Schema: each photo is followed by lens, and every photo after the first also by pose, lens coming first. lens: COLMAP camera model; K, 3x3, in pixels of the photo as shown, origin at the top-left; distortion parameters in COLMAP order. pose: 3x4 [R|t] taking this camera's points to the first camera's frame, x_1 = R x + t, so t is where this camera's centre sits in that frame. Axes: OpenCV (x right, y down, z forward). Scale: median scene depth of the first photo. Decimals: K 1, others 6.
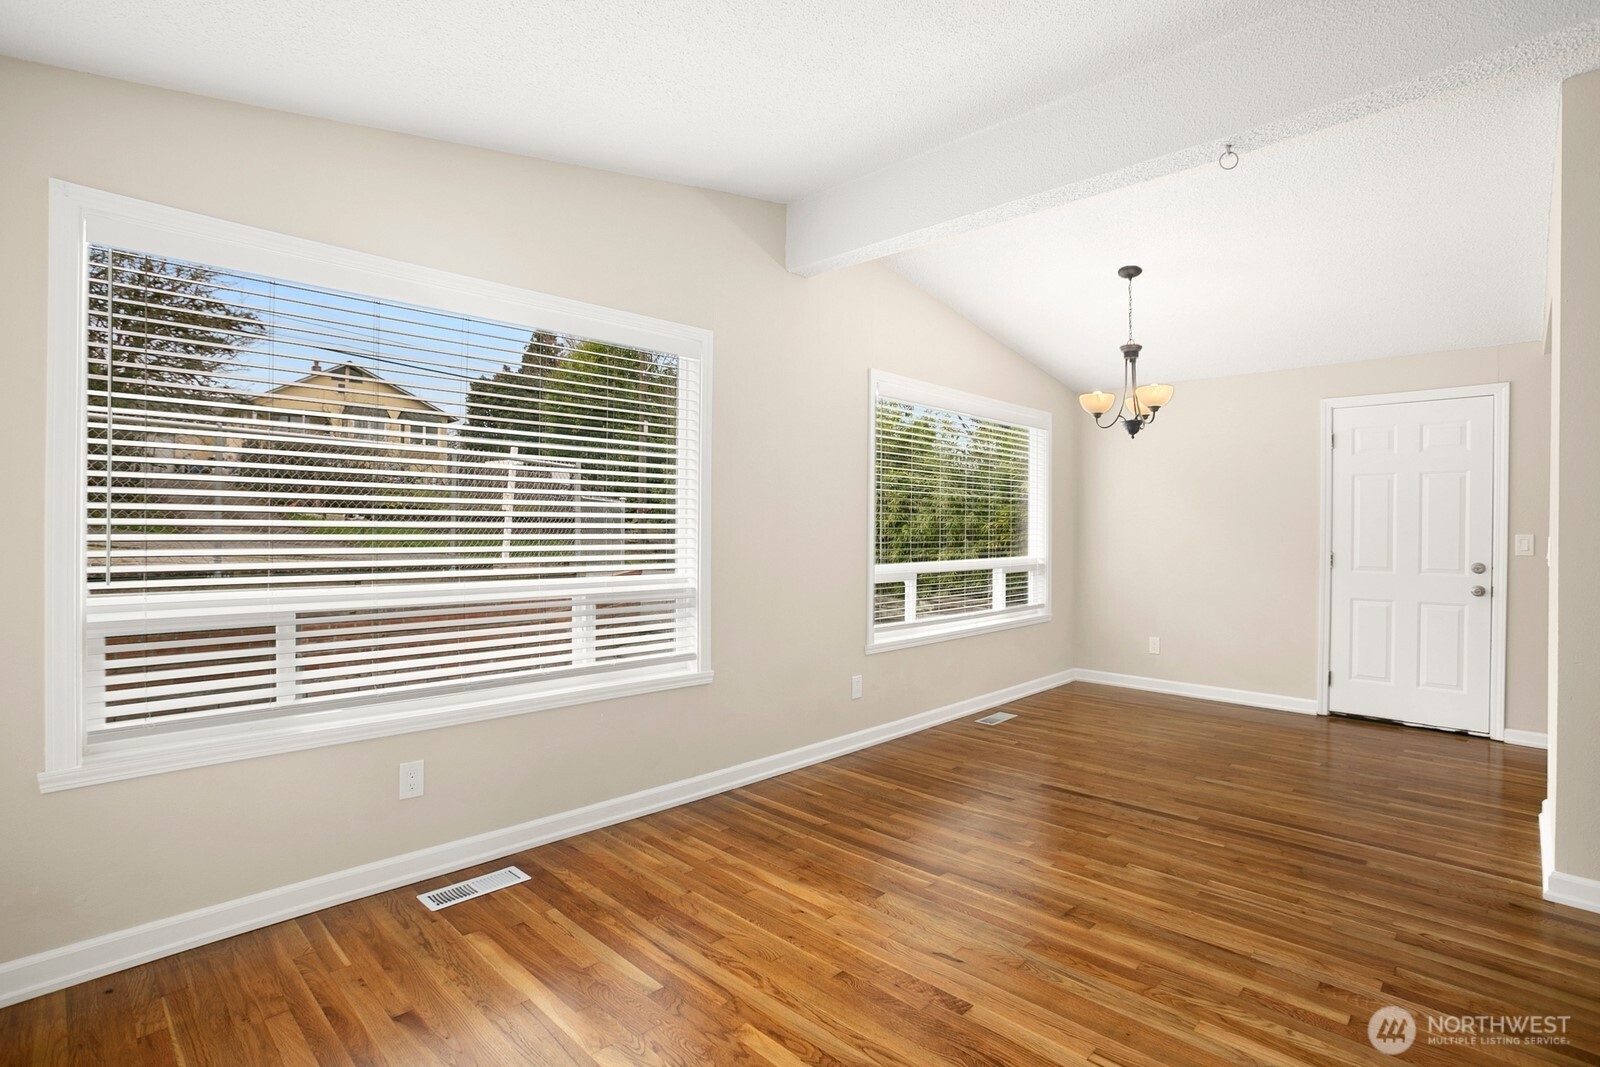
lens RADIAL K [[771.8, 0, 800.0], [0, 771.8, 533.5], [0, 0, 1]] dist [-0.087815, 0.039410]
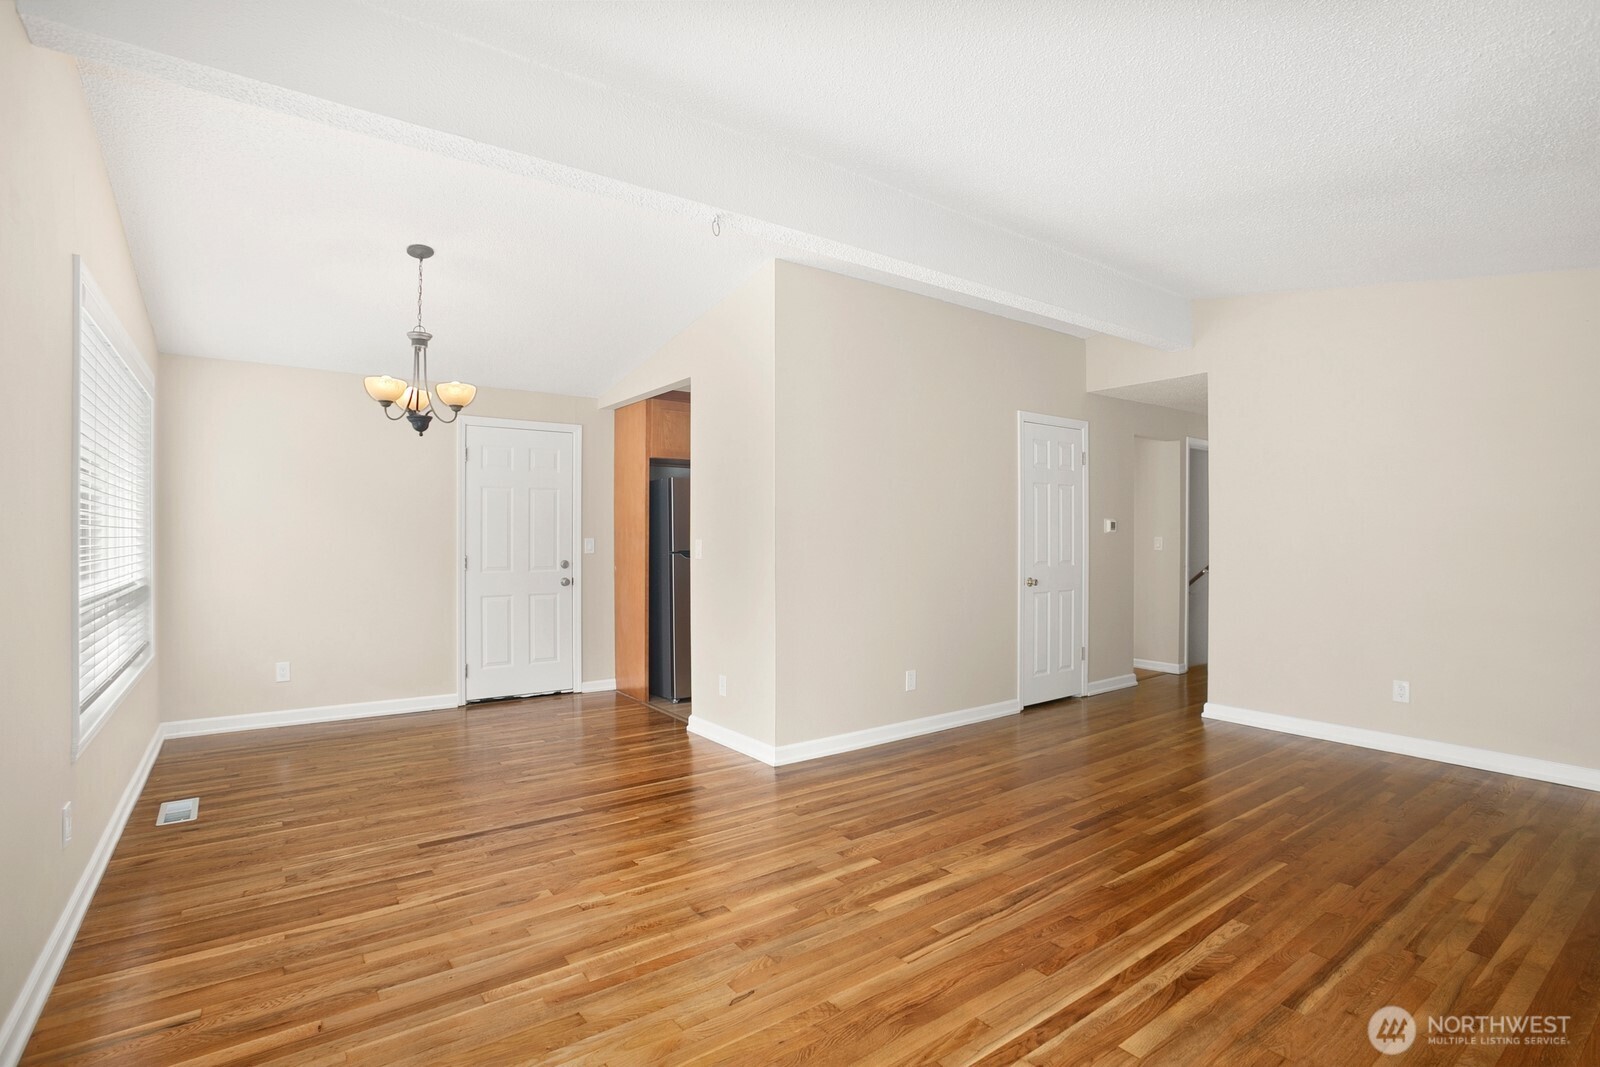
lens RADIAL K [[771.8, 0, 800.0], [0, 771.8, 533.5], [0, 0, 1]] dist [-0.087815, 0.039410]
pose [[0.161043, -0.003414, 0.986942, -0.435472], [0.007474, 0.999970, 0.002239, -0.008888], [-0.986919, 0.007016, 0.161063, 0.473301]]
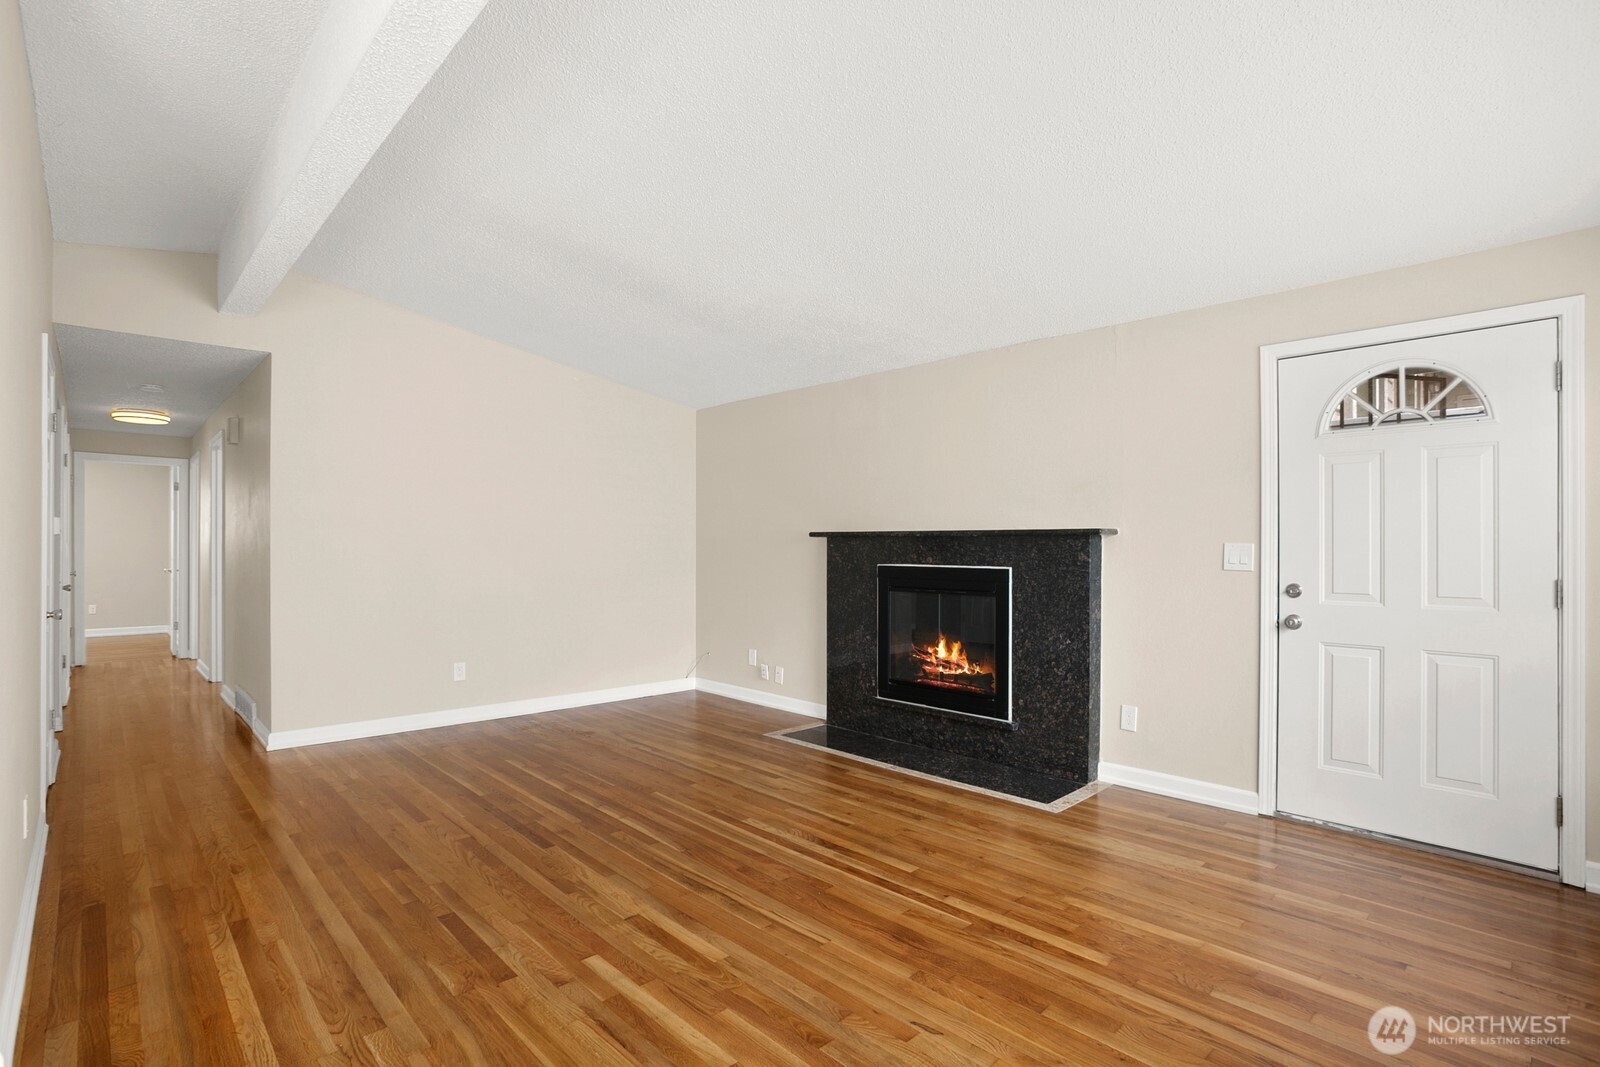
lens RADIAL K [[771.8, 0, 800.0], [0, 771.8, 533.5], [0, 0, 1]] dist [-0.087815, 0.039410]
pose [[-0.999097, -0.004018, 0.042289, 0.189878], [-0.004214, 0.999981, -0.004556, -0.007739], [-0.042270, -0.004730, -0.999095, 1.154459]]
